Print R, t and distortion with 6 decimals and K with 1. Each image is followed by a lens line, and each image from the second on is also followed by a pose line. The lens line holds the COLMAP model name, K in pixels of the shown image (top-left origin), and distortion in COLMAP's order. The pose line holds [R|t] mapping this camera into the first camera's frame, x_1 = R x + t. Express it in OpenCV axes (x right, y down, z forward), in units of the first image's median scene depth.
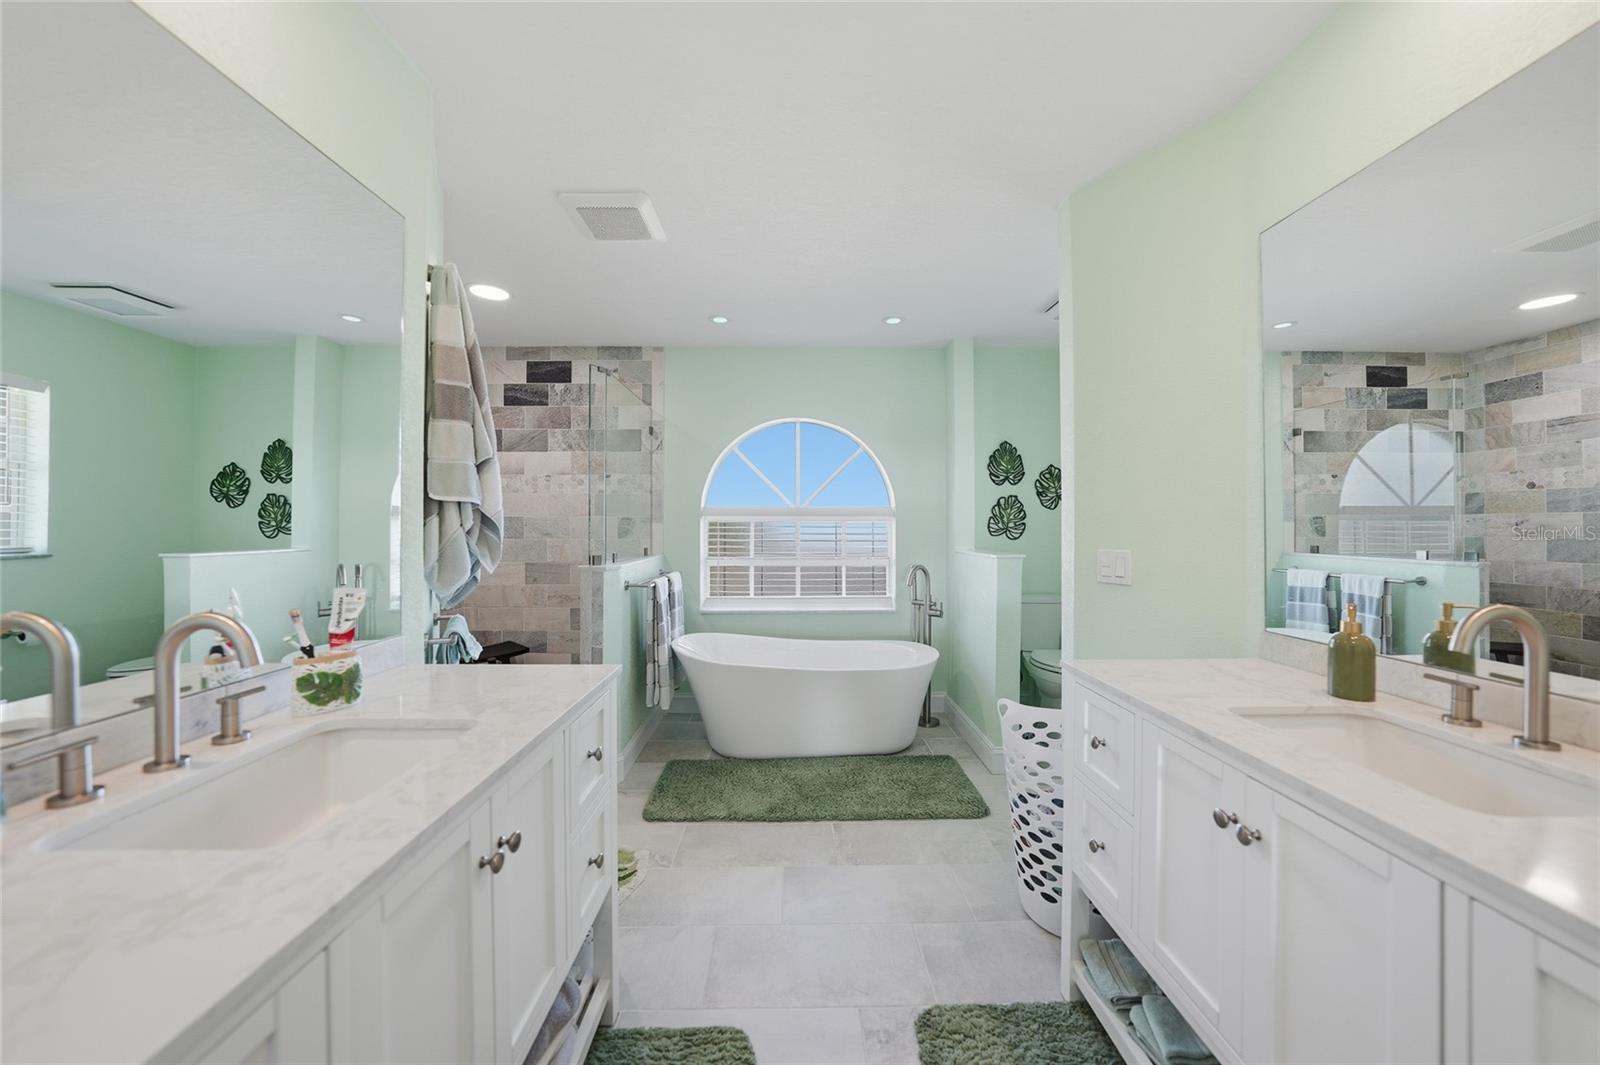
lens RADIAL K [[554.9, 0, 797.0], [0, 554.9, 529.0], [0, 0, 1]] dist [-0.014655, 0.001286]
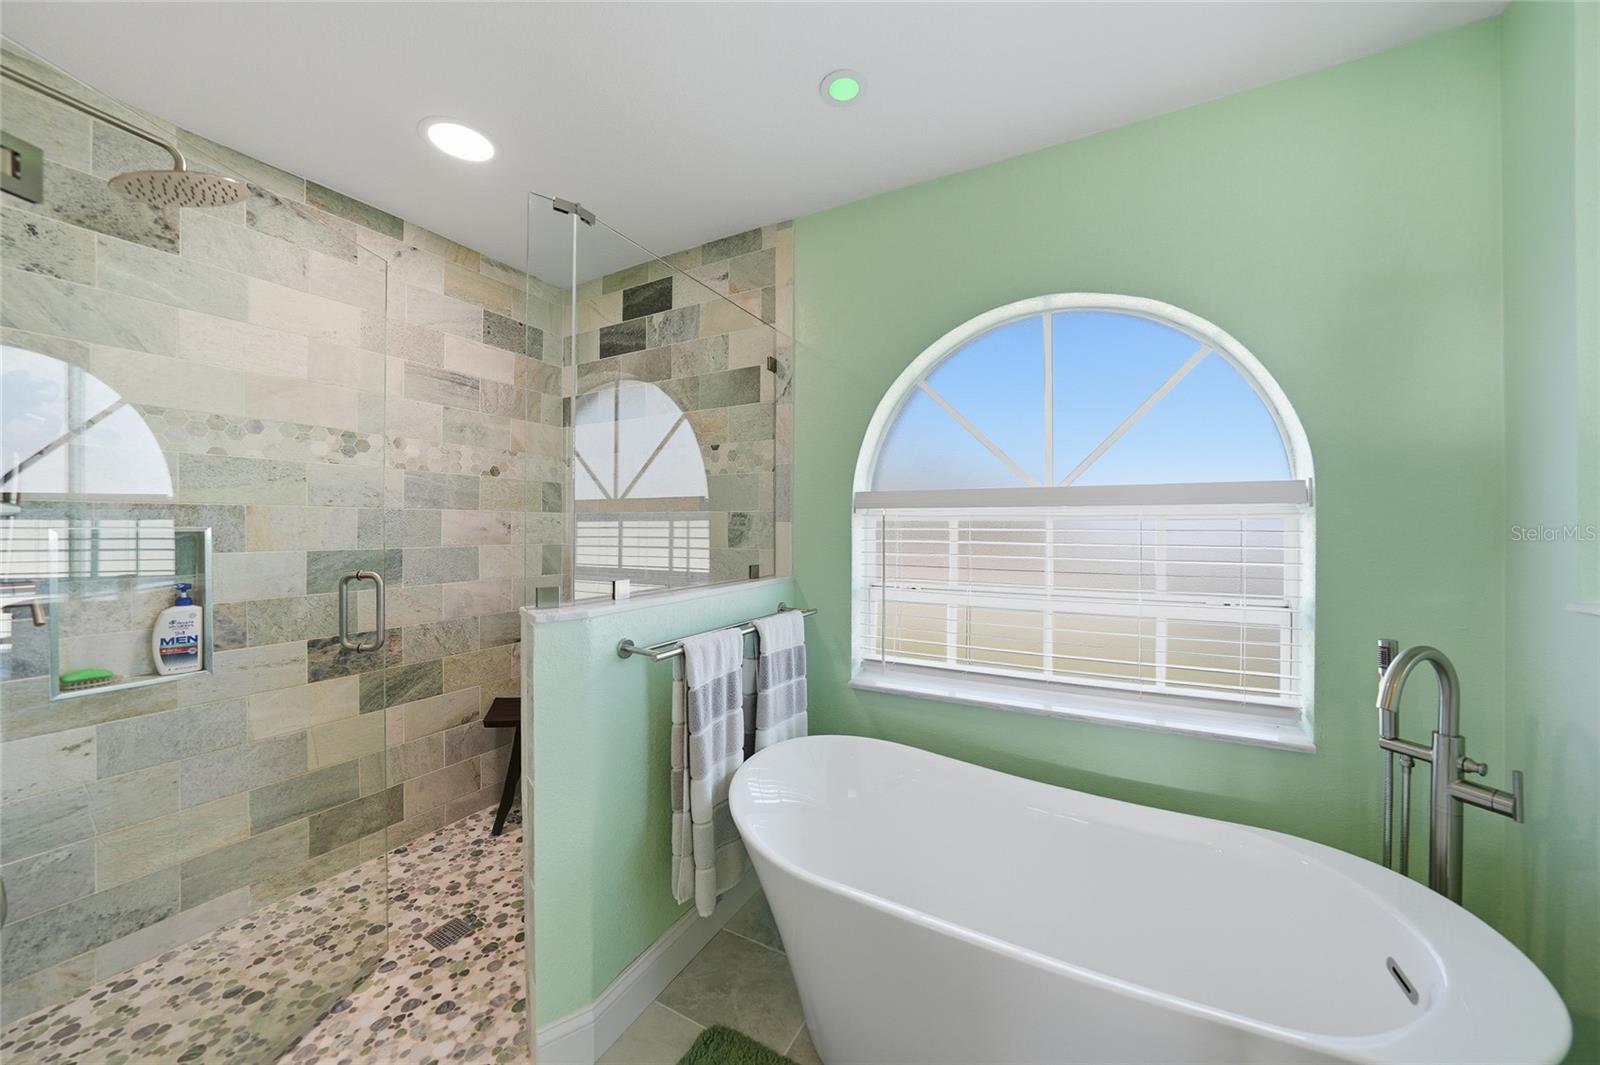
lens RADIAL K [[554.9, 0, 810.7], [0, 554.9, 527.7], [0, 0, 1]] dist [-0.014655, 0.001286]
pose [[0.876904, 0.001958, -0.480662, 0.054217], [-0.003134, 0.999994, -0.001643, -0.003484], [0.480656, 0.002948, 0.876904, 0.502841]]
